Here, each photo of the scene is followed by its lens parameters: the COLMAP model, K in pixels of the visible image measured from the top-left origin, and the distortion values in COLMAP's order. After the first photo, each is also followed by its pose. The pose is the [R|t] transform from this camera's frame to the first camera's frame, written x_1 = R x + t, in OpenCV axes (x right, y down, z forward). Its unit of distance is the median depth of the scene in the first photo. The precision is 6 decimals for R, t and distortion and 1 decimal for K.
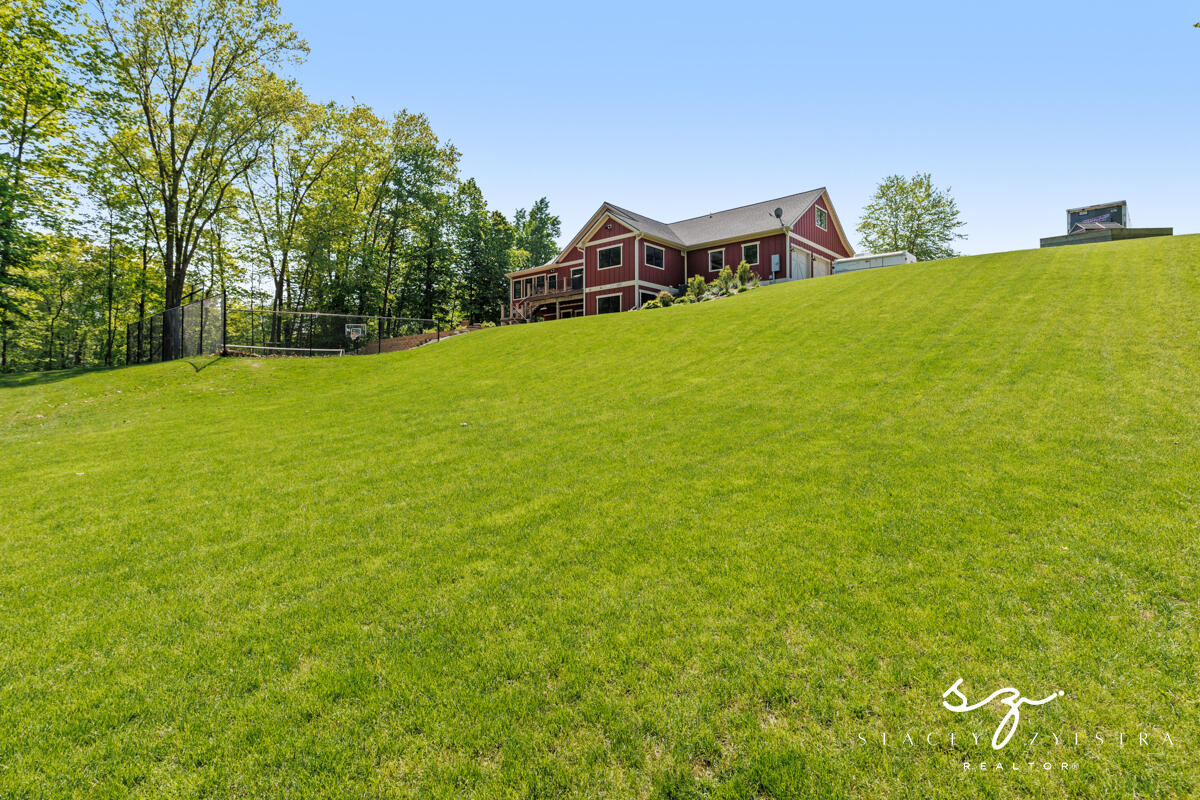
lens RADIAL K [[581.6, 0, 598.5], [0, 581.6, 393.2], [0, 0, 1]] dist [-0.018196, -0.000453]
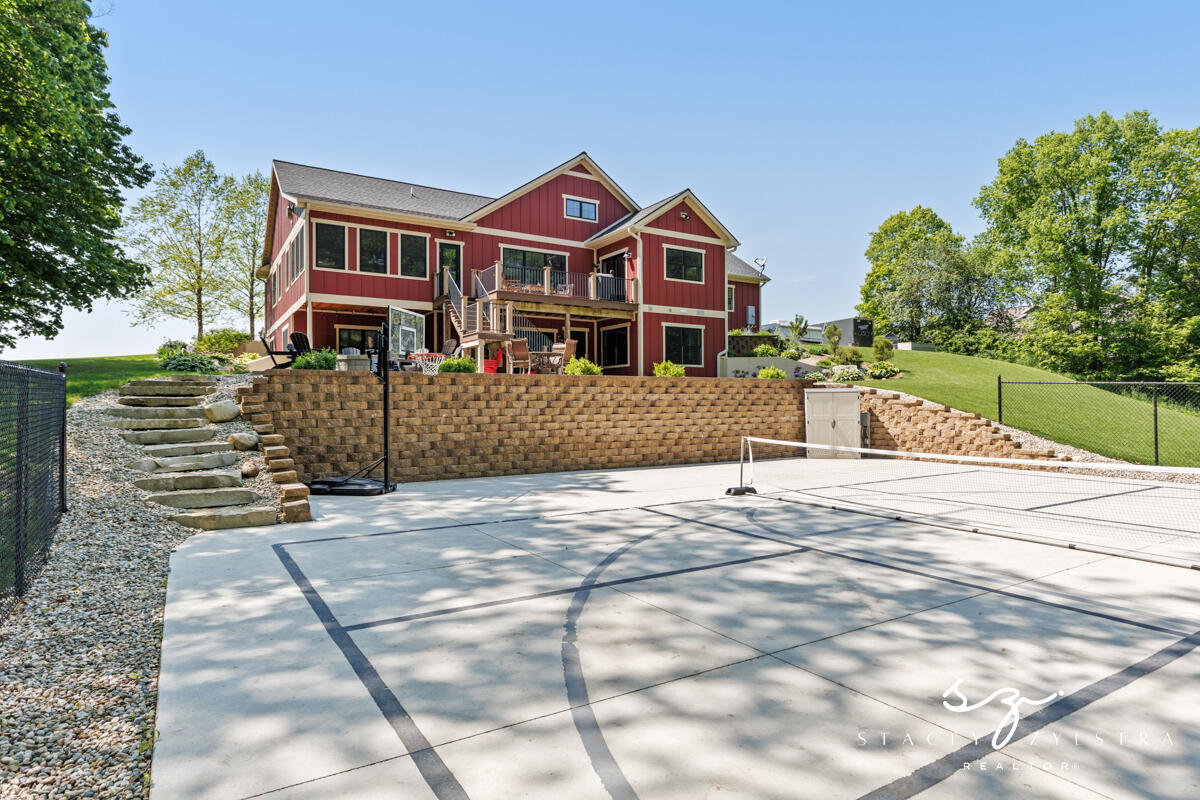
lens RADIAL K [[663.0, 0, 596.2], [0, 663.0, 401.0], [0, 0, 1]] dist [-0.000132, -0.000280]
pose [[0.274303, 0.006061, 0.961624, -0.686160], [0.016809, 0.999797, -0.011097, -0.080805], [-0.961497, 0.019208, 0.274145, 0.893155]]
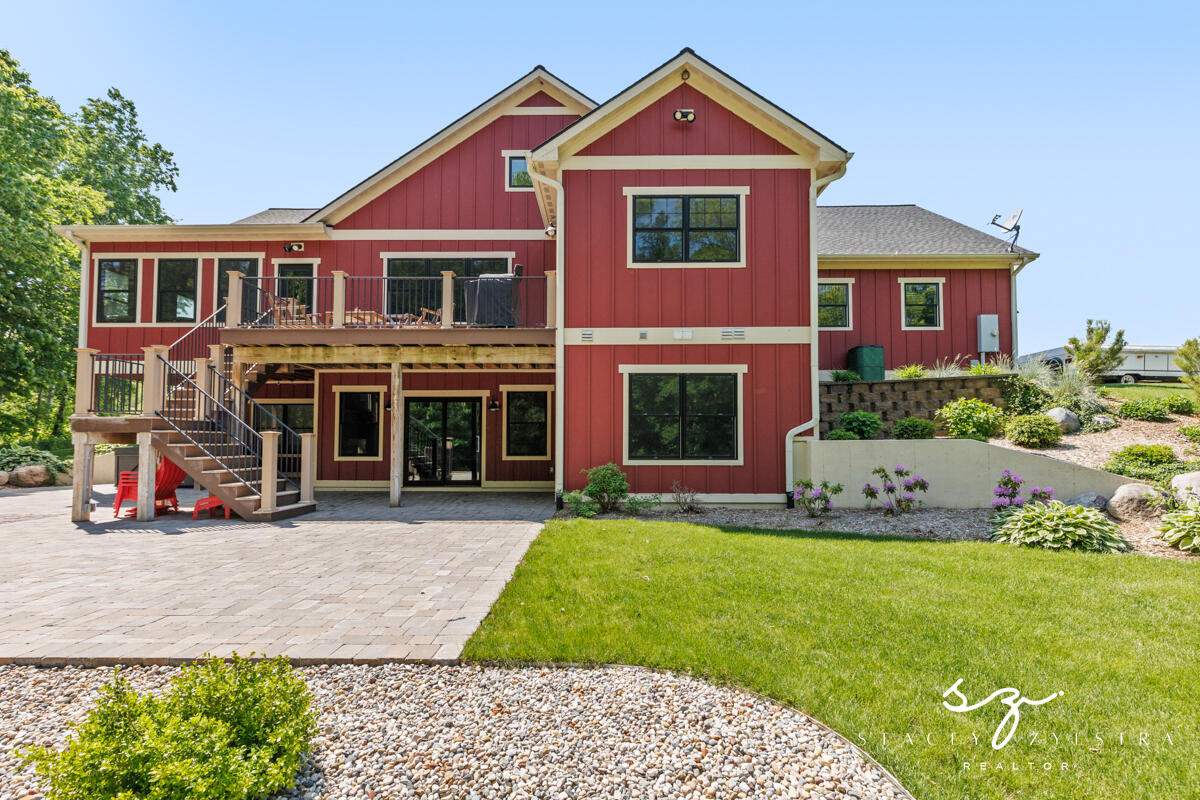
lens RADIAL K [[558.9, 0, 591.6], [0, 558.9, 429.4], [0, 0, 1]] dist [0.000284, -0.000299]
pose [[0.742910, 0.018291, 0.669141, -0.183609], [0.008926, 0.999267, -0.037226, -0.130519], [-0.669332, 0.033629, 0.742202, 0.835033]]
